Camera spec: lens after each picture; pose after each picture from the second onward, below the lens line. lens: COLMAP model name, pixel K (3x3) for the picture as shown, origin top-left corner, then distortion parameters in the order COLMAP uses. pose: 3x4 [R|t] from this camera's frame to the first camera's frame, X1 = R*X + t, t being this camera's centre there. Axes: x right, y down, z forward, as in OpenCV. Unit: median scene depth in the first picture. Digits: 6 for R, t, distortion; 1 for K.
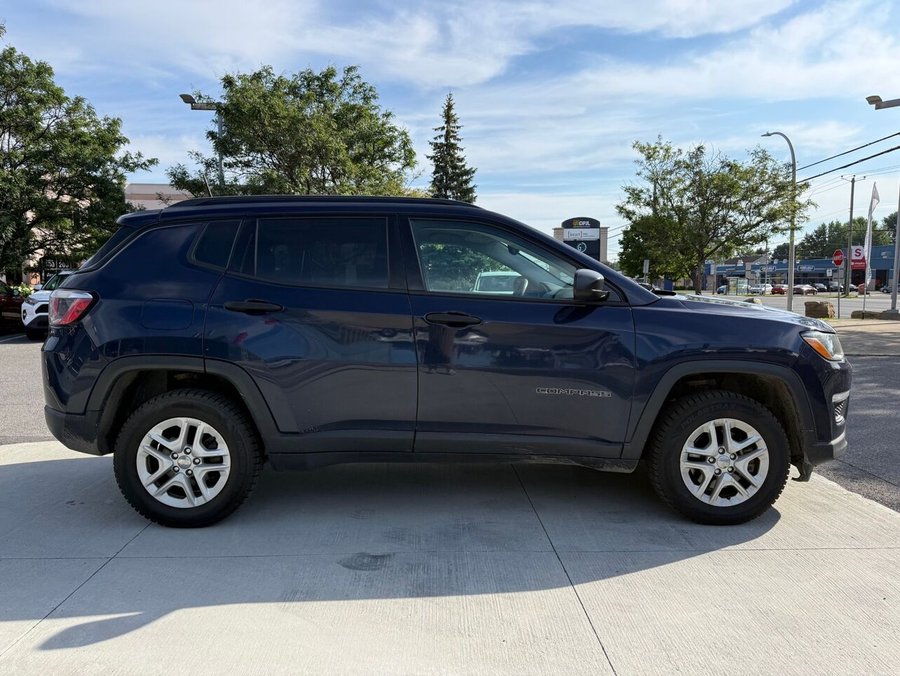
lens RADIAL K [[645.4, 0, 446.5], [0, 645.4, 339.4], [0, 0, 1]] dist [0.002542, -0.002701]
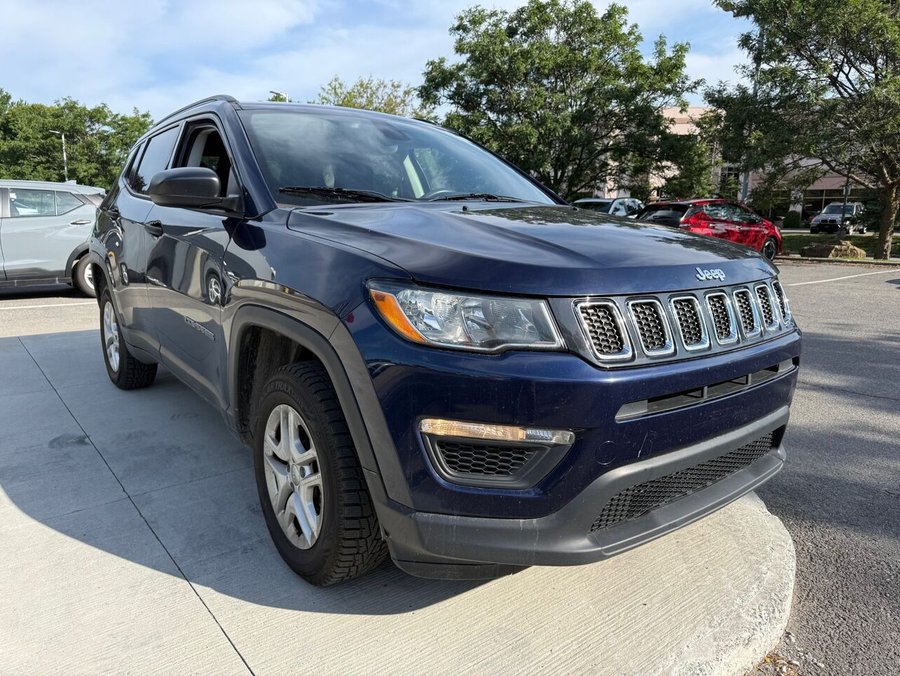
lens RADIAL K [[645.4, 0, 446.5], [0, 645.4, 339.4], [0, 0, 1]] dist [0.002542, -0.002701]
pose [[0.565369, 0.157738, -0.809615, 0.140251], [-0.071588, 0.987224, 0.142351, -0.006454], [0.821725, -0.022522, 0.569439, 0.106802]]
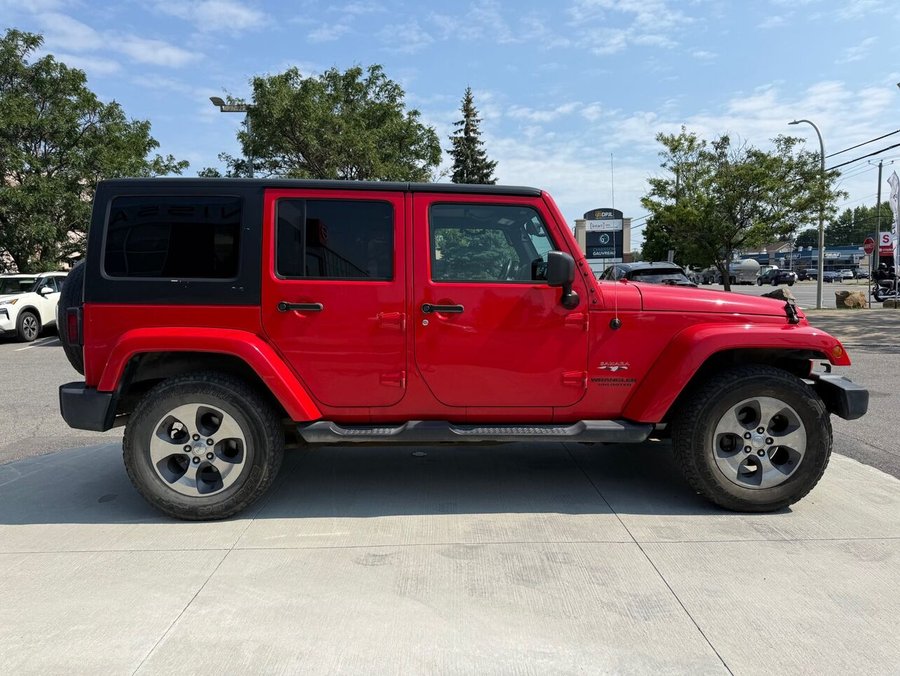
lens RADIAL K [[646.6, 0, 447.2], [0, 646.6, 339.8], [0, 0, 1]] dist [0.006233, -0.006927]
pose [[0.999521, -0.013730, -0.027747, -0.012678], [0.014031, 0.999844, 0.010693, -0.002861], [0.027596, -0.011077, 0.999558, -0.009704]]
